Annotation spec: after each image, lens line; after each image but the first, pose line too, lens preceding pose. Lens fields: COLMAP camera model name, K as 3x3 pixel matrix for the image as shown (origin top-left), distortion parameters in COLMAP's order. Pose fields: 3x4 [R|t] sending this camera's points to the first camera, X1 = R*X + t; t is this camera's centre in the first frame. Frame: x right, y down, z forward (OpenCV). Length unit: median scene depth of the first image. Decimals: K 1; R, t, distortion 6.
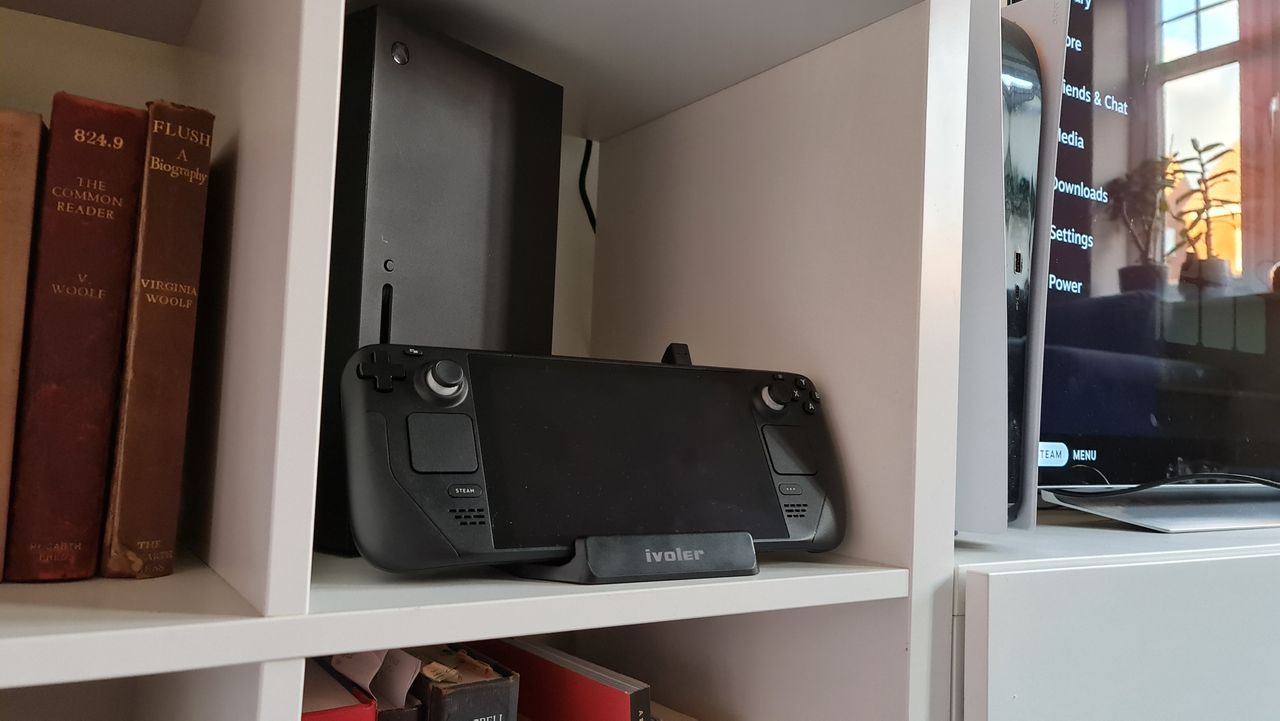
lens RADIAL K [[998.1, 0, 673.3], [0, 998.1, 389.1], [0, 0, 1]] dist [-0.034929, -0.010430]
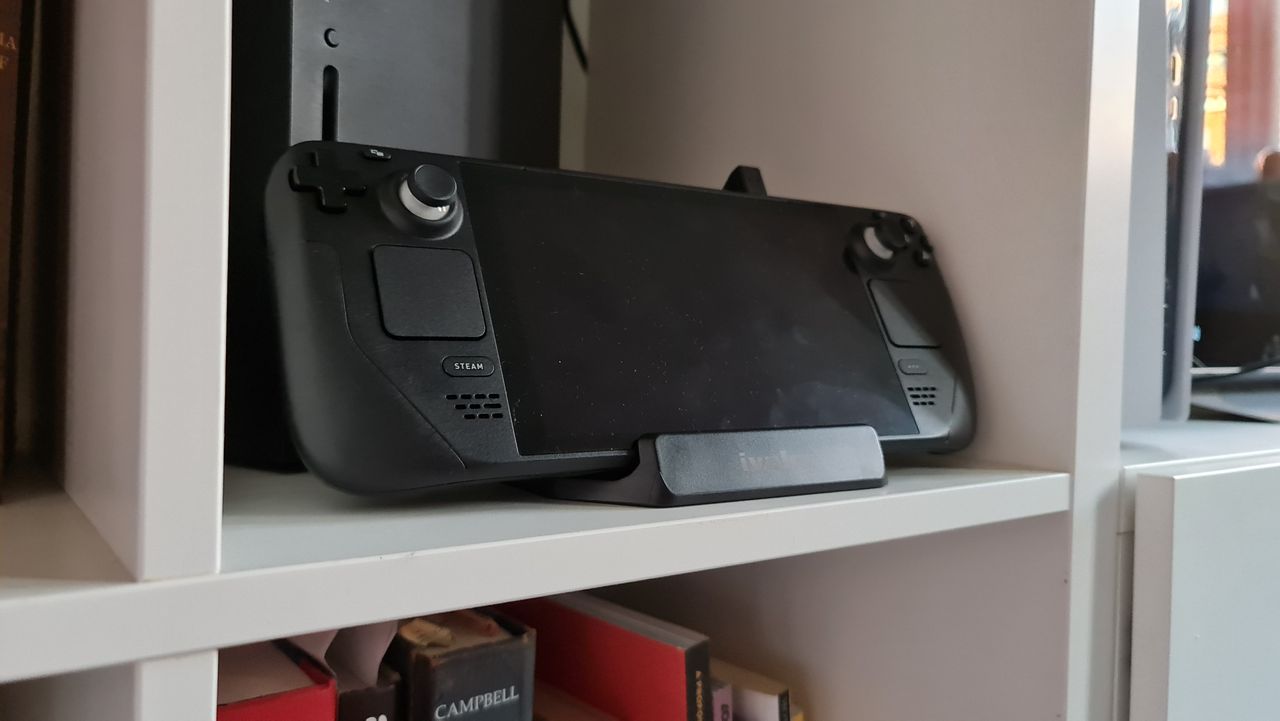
lens RADIAL K [[998.1, 0, 672.2], [0, 998.1, 383.2], [0, 0, 1]] dist [-0.034929, -0.010430]
pose [[0.998048, -0.016412, 0.060256, -0.105645], [0.011428, 0.996554, 0.082154, 0.055496], [-0.061396, -0.081305, 0.994796, 0.320762]]
